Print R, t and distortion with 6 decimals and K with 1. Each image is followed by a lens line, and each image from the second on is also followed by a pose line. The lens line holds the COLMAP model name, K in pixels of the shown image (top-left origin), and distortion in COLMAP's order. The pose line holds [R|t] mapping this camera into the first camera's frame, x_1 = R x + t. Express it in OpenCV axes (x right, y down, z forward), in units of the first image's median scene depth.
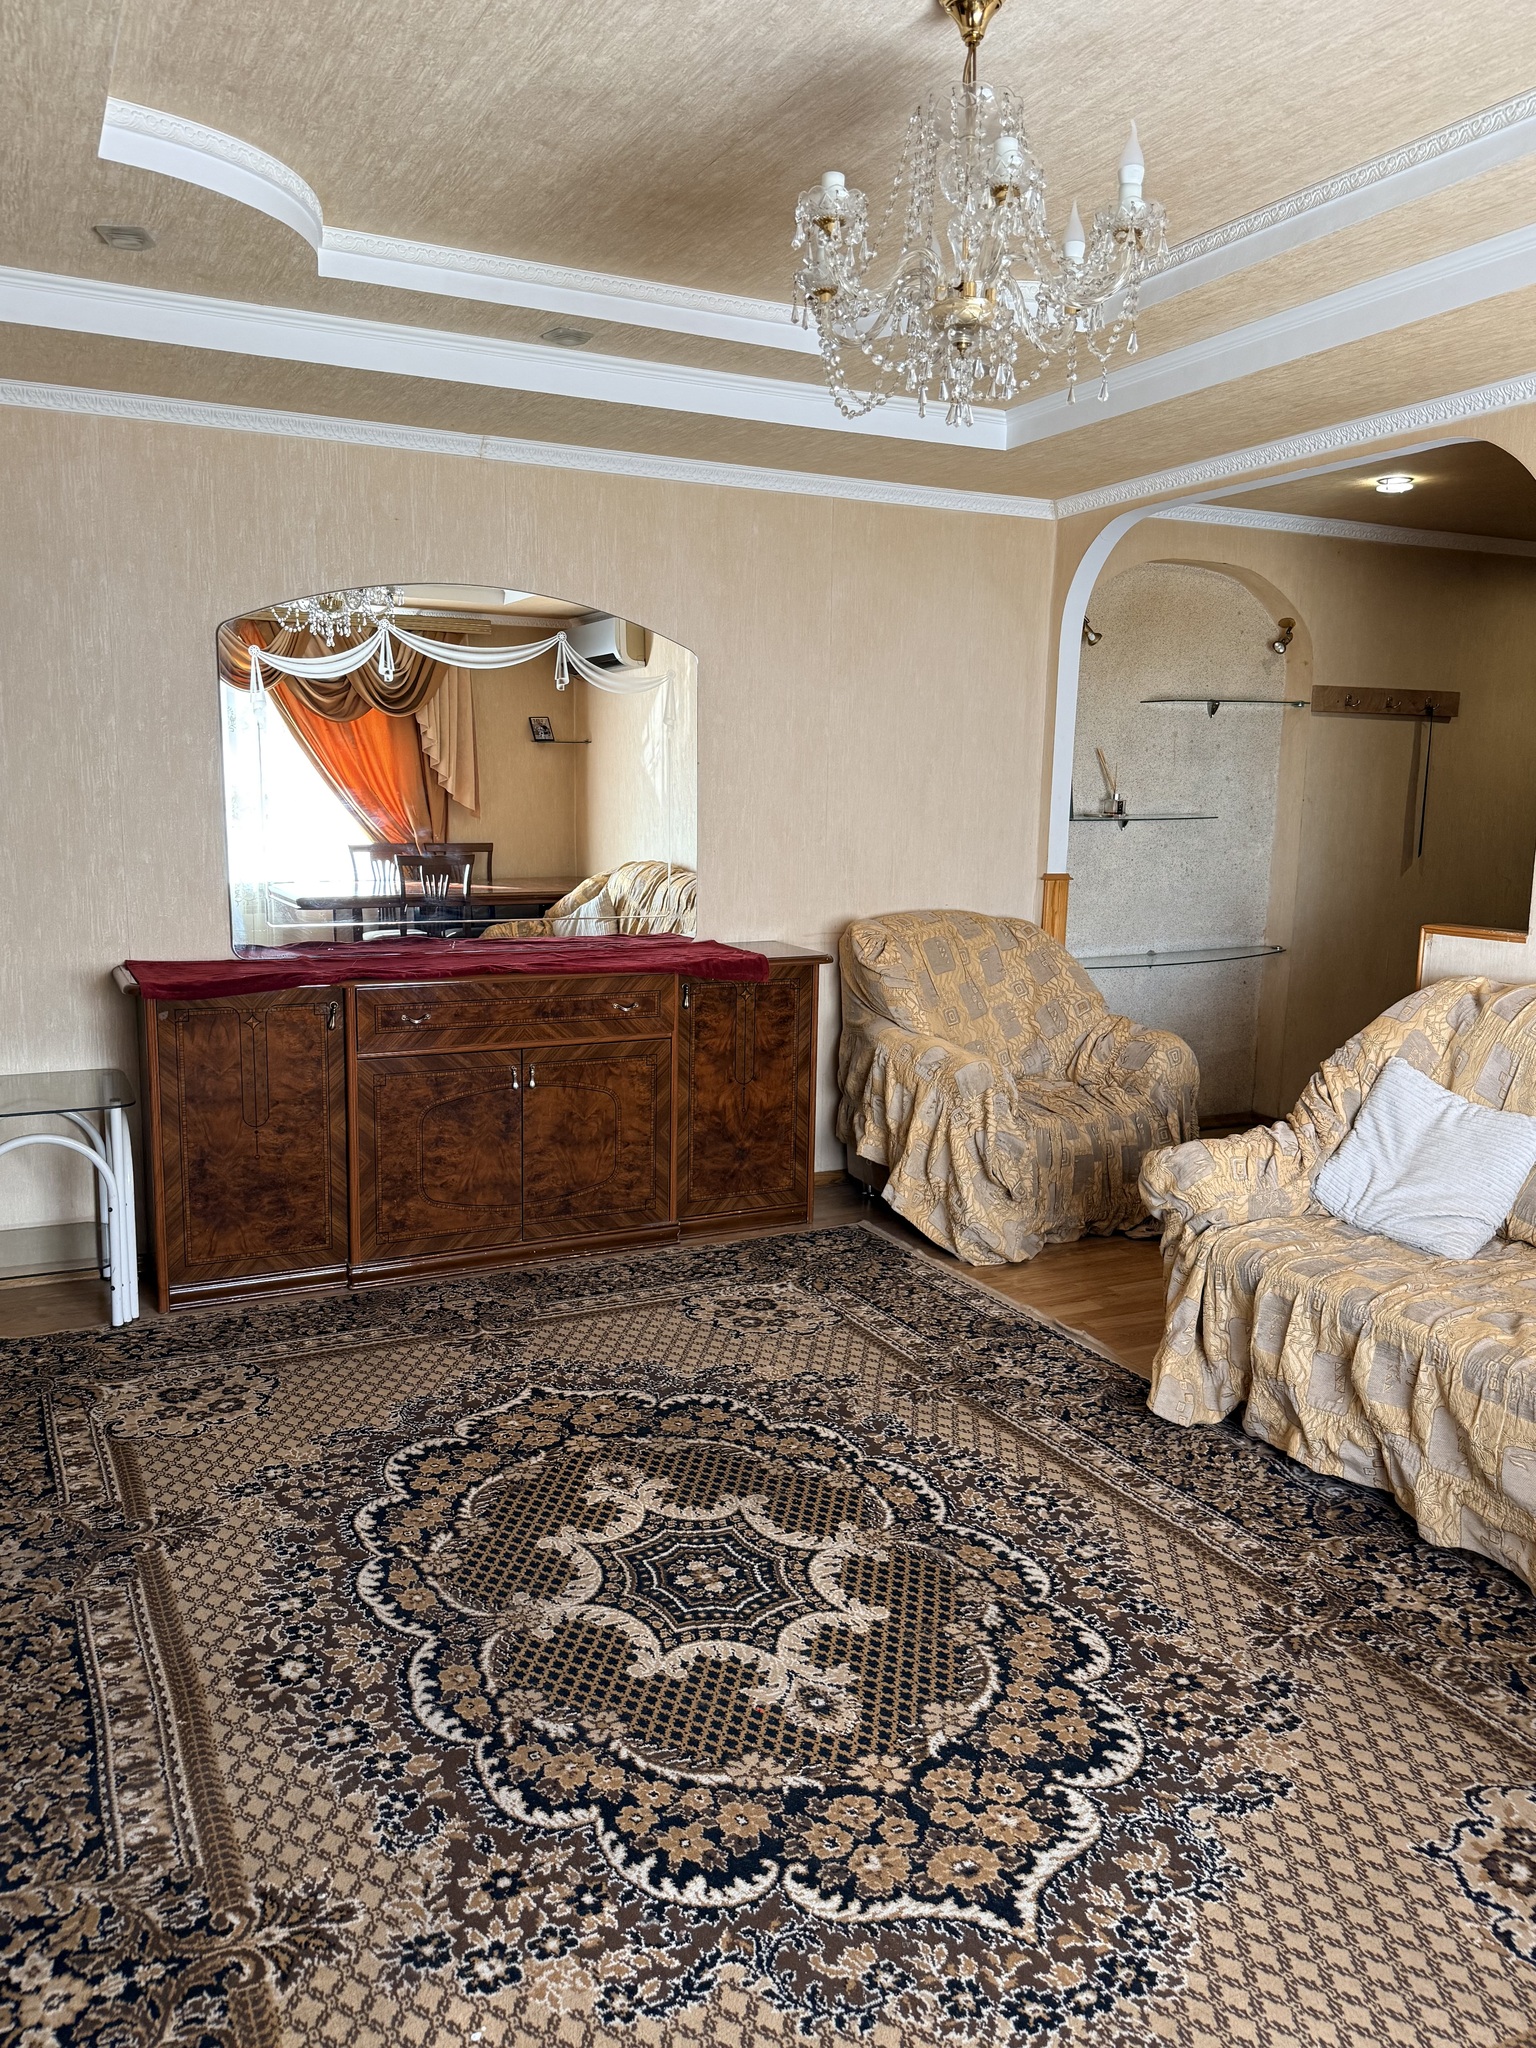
lens RADIAL K [[1523.1, 0, 773.2], [0, 1523.1, 1022.3], [0, 0, 1]] dist [0.139146, -0.284541]
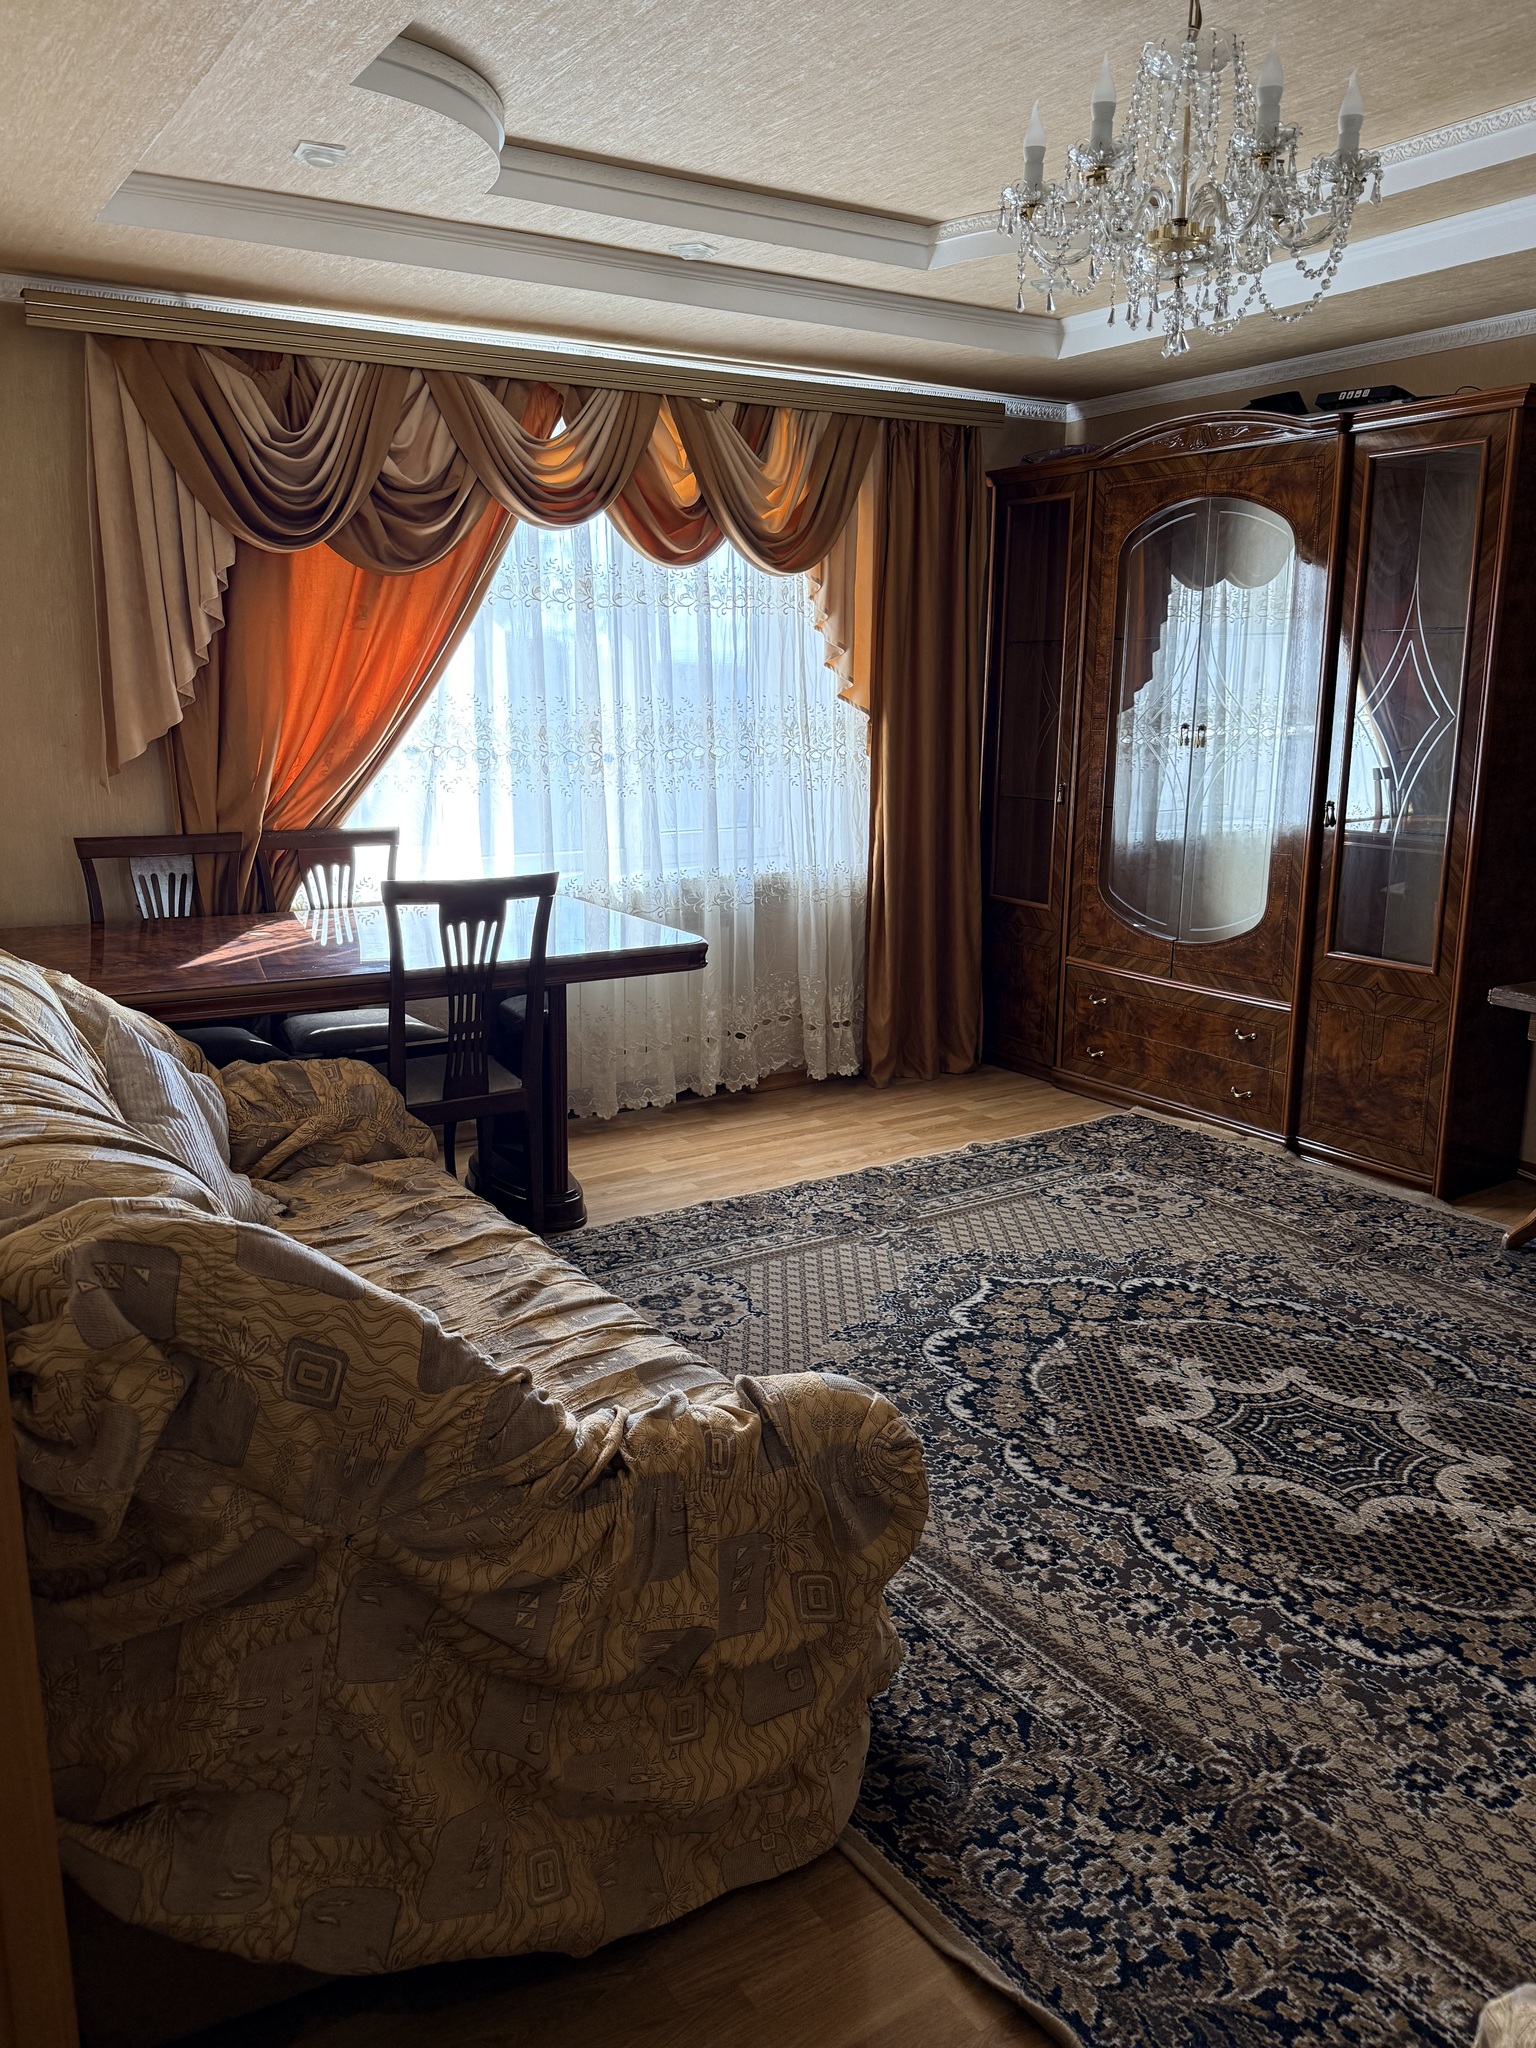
lens RADIAL K [[1537.9, 0, 737.8], [0, 1537.9, 1018.2], [0, 0, 1]] dist [0.023470, -0.049269]
pose [[-0.995145, 0.010608, -0.097844, 0.437464], [-0.026694, 0.927812, 0.372091, -0.286444], [0.094728, 0.372896, -0.923025, 1.752803]]
